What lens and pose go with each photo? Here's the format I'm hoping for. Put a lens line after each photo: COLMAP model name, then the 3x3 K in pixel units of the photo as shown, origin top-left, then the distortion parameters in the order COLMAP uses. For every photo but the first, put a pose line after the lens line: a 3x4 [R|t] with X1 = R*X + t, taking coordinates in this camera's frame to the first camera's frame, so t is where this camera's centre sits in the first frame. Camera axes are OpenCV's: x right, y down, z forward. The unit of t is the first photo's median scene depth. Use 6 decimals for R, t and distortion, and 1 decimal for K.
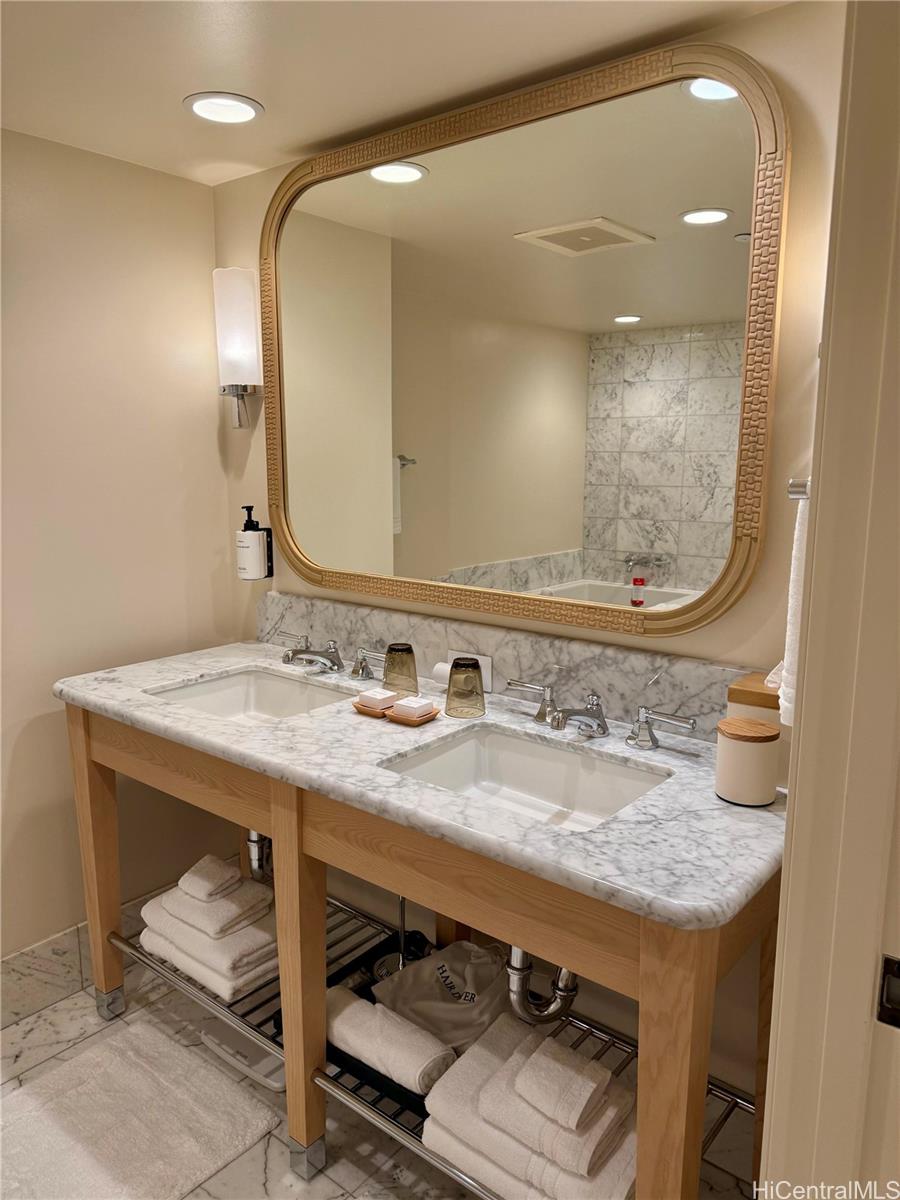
lens RADIAL K [[848.0, 0, 450.3], [0, 848.0, 601.4], [0, 0, 1]] dist [0.049605, -0.029356]
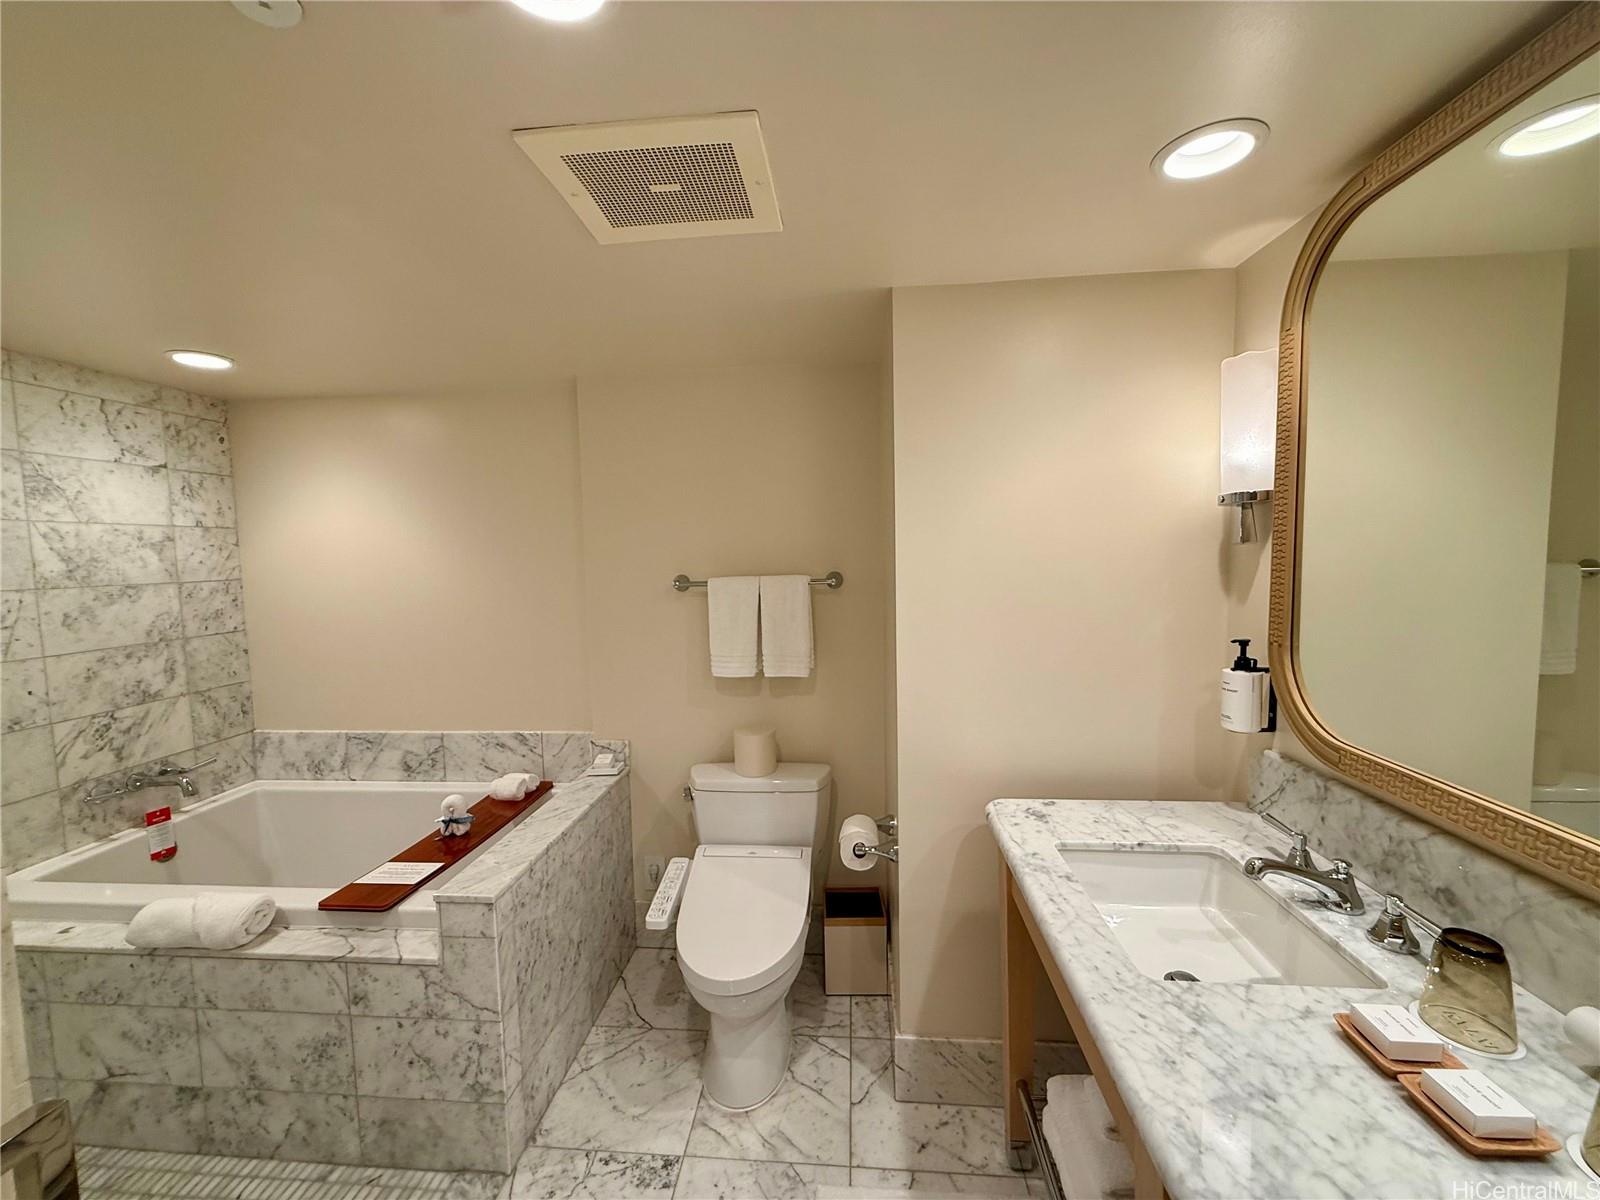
lens RADIAL K [[638.9, 0, 796.1], [0, 638.9, 601.5], [0, 0, 1]] dist [-0.000514, 0.000433]
pose [[0.561085, 0.045775, -0.826491, 0.022814], [-0.118811, 0.992585, -0.025684, -0.087591], [0.819187, 0.112607, 0.562363, 0.333481]]
